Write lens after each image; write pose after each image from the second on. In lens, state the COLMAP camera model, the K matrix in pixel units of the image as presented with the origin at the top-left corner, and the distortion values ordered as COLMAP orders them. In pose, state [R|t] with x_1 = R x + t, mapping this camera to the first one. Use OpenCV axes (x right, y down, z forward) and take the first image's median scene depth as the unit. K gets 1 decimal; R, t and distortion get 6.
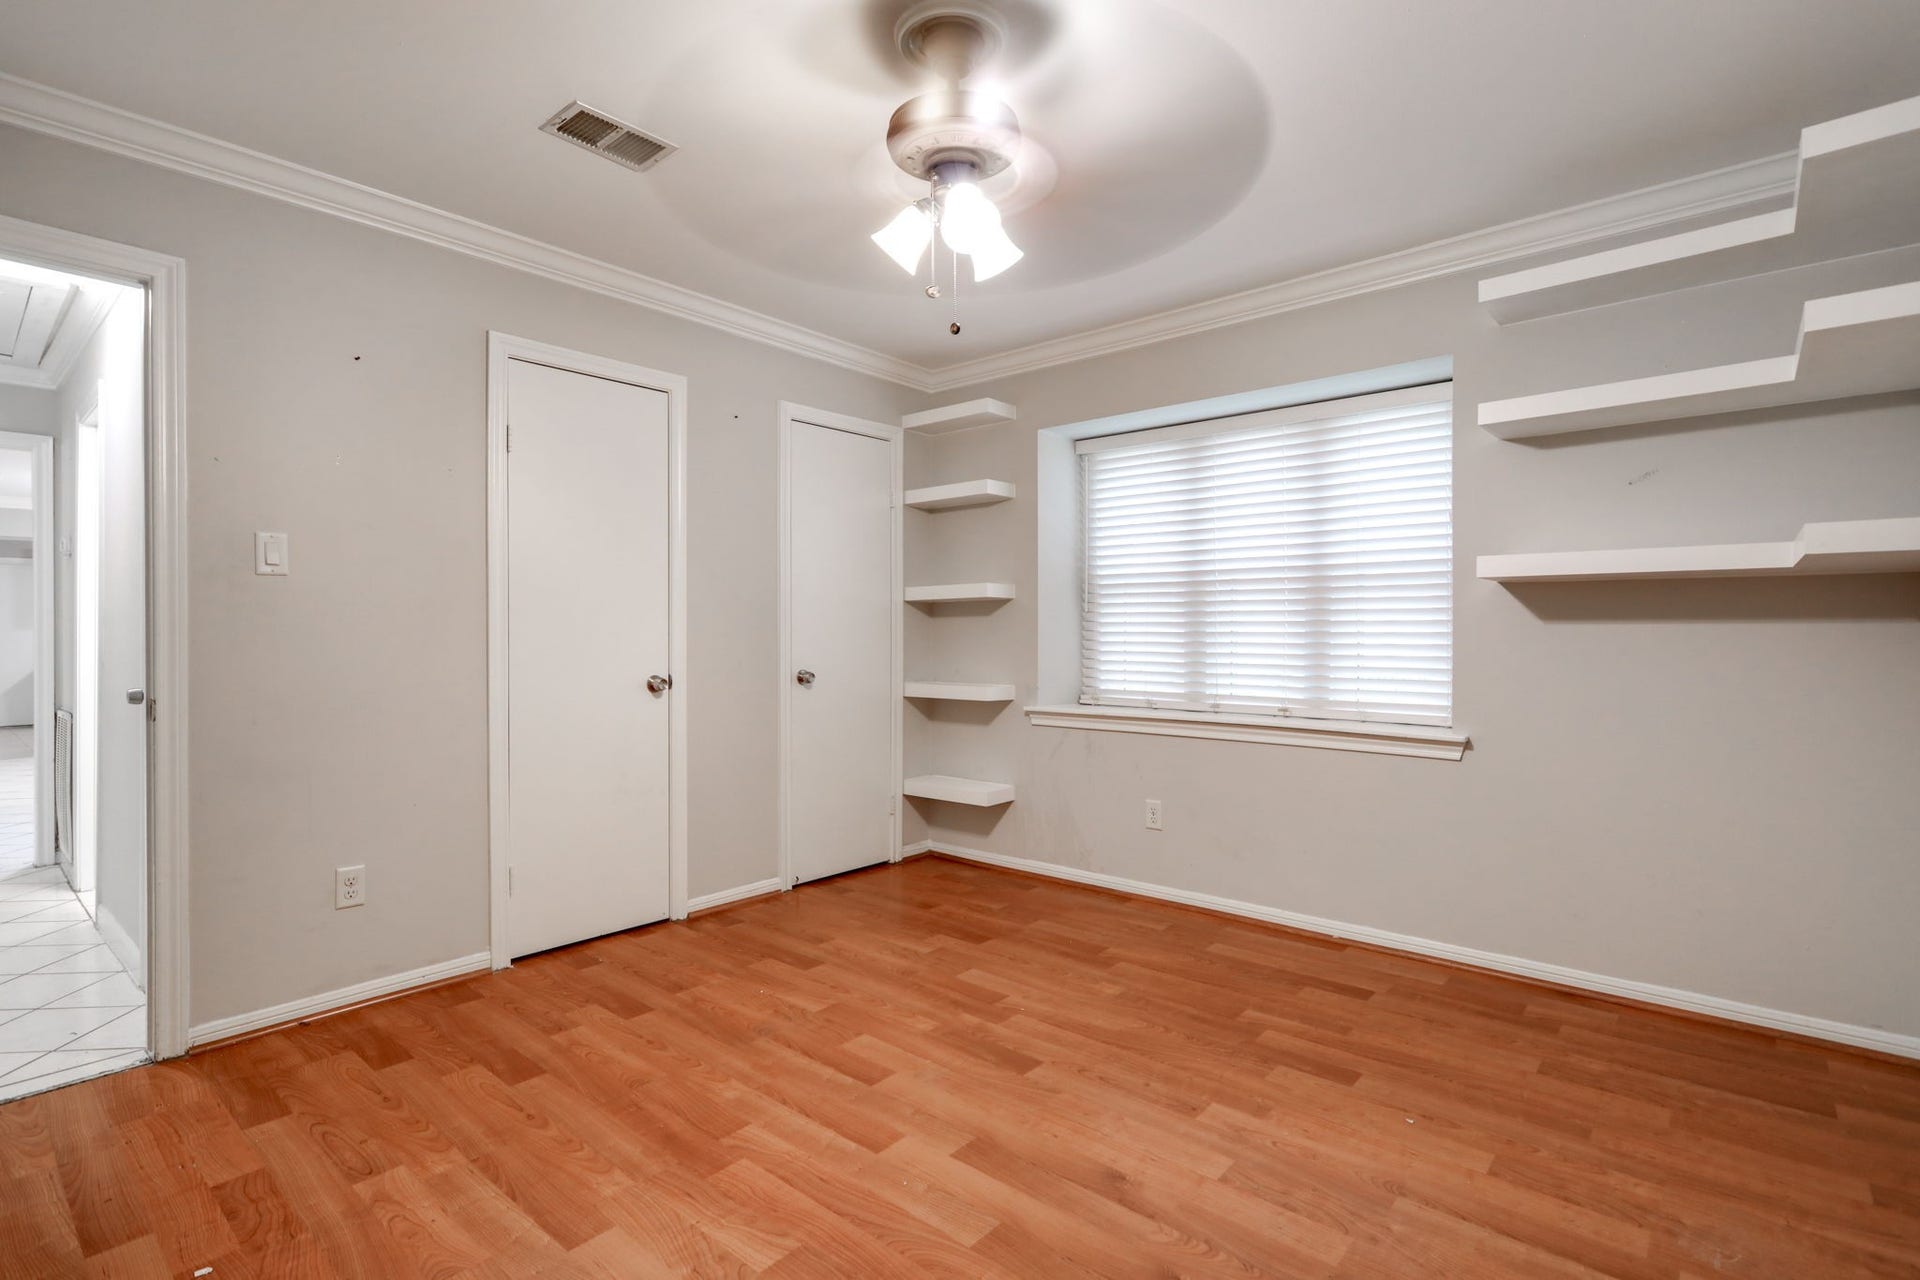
lens RADIAL K [[907.8, 0, 948.4], [0, 907.8, 646.5], [0, 0, 1]] dist [-0.001145, 0.000167]
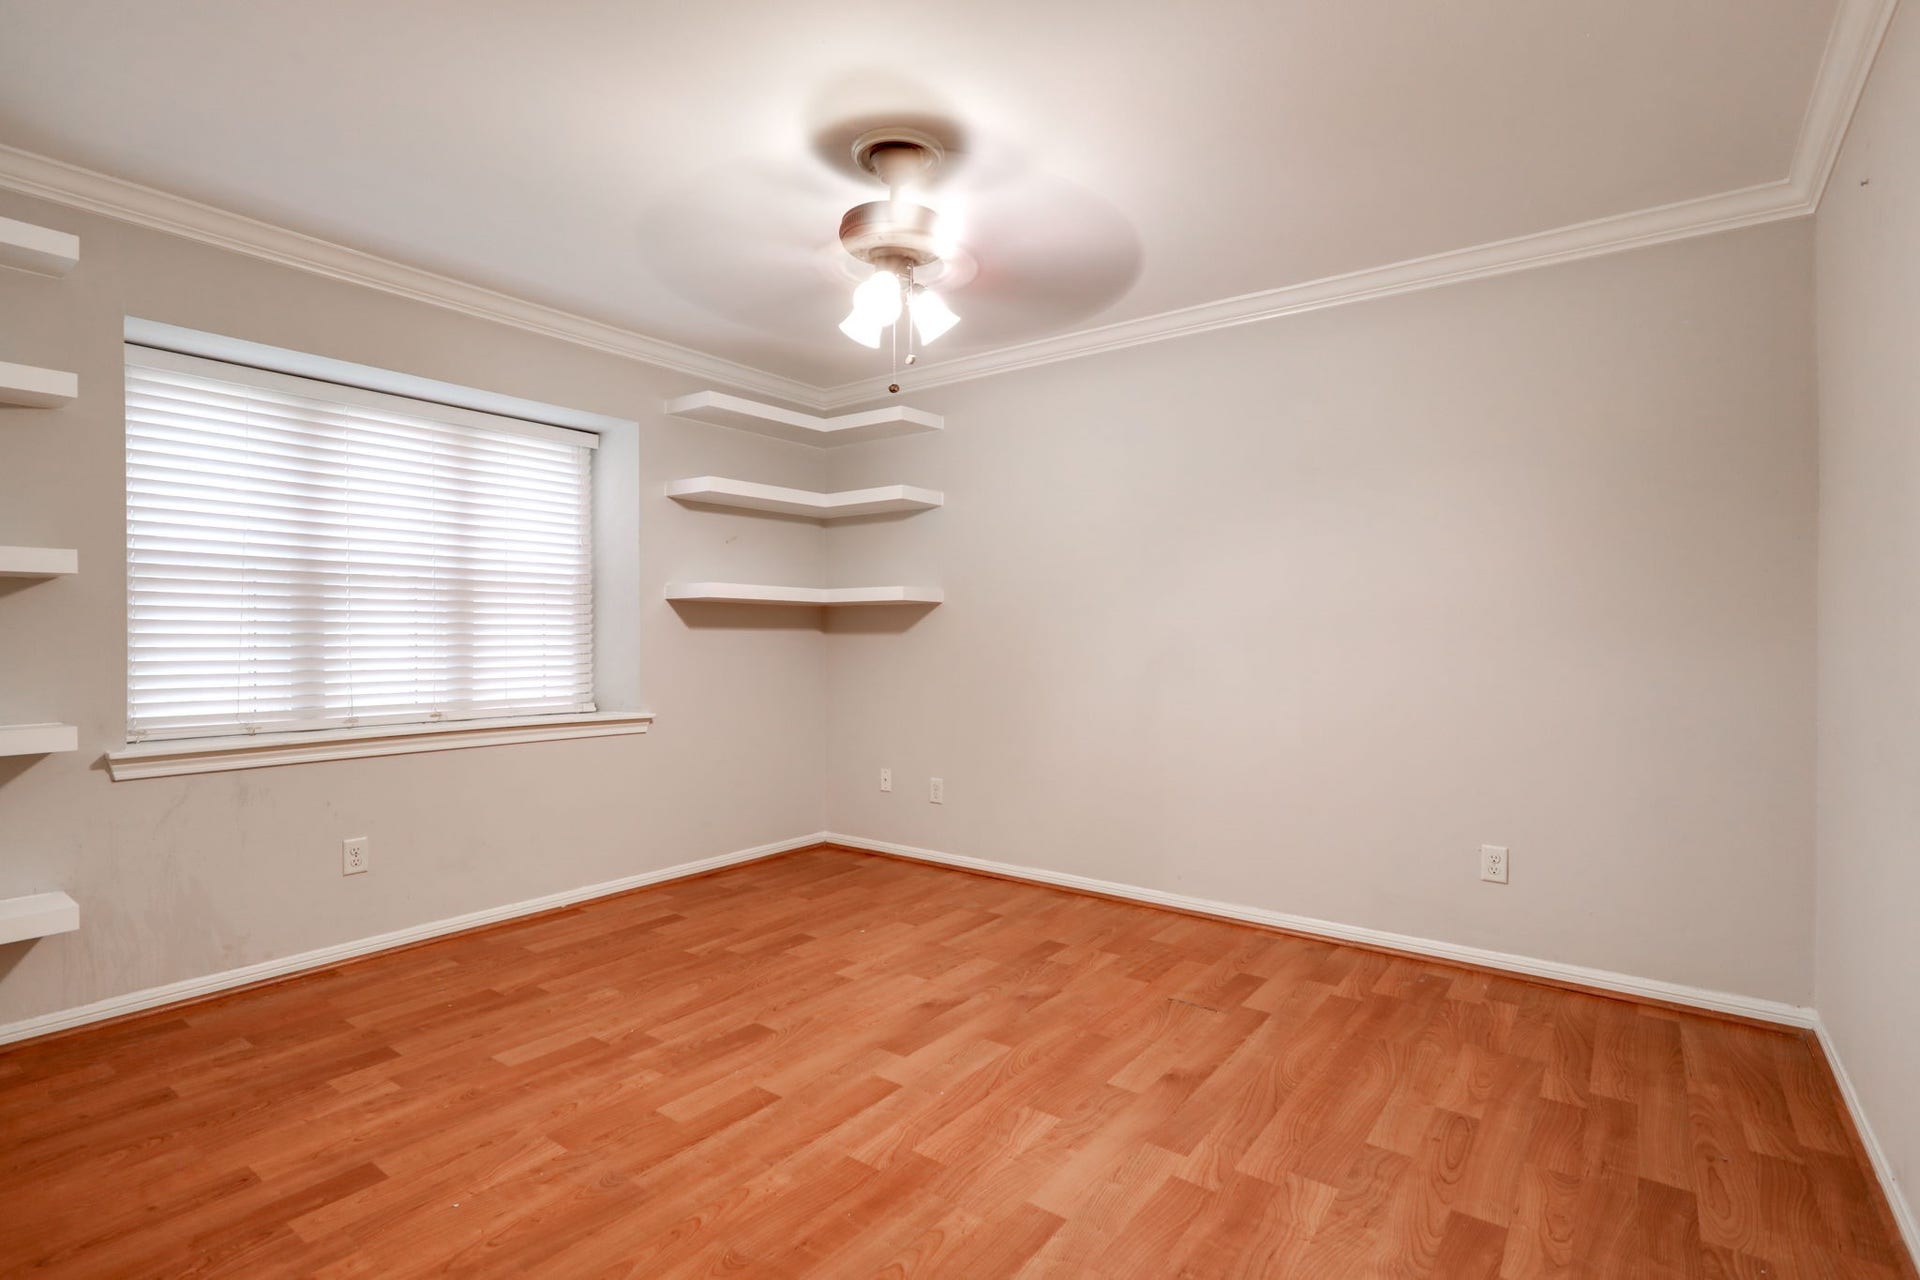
lens RADIAL K [[907.8, 0, 948.4], [0, 907.8, 646.5], [0, 0, 1]] dist [-0.001145, 0.000167]
pose [[-0.060736, -0.009400, 0.998110, -0.880513], [0.012974, 0.999864, 0.010206, -0.008353], [-0.998070, 0.013570, -0.060606, 0.719408]]
